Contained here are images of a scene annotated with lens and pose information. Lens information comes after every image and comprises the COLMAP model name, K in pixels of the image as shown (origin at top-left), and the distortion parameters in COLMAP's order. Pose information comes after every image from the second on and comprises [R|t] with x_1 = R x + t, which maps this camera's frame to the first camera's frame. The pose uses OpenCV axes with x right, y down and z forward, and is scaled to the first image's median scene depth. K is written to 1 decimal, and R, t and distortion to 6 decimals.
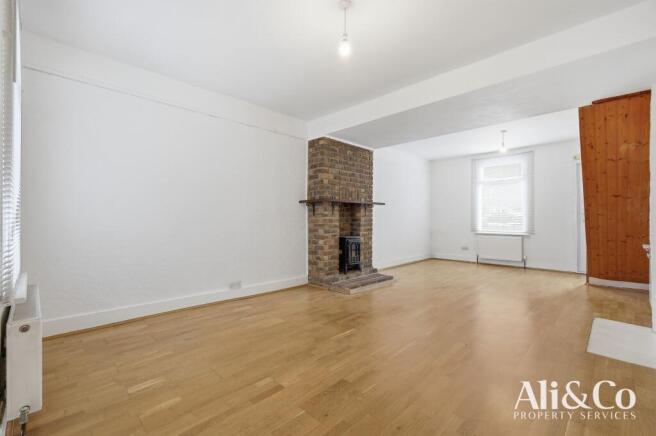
lens RADIAL K [[285.4, 0, 328.0], [0, 285.4, 218.0], [0, 0, 1]] dist [-0.000035, 0.000074]
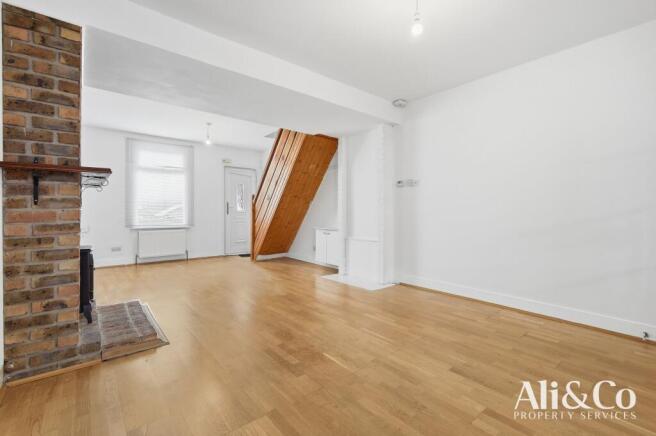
lens RADIAL K [[293.9, 0, 328.2], [0, 293.9, 214.2], [0, 0, 1]] dist [0.001426, 0.000029]
pose [[0.091117, -0.009875, 0.995791, -0.424626], [-0.004578, 0.999936, 0.010335, -0.000053], [-0.995830, -0.005500, 0.091066, 0.551759]]
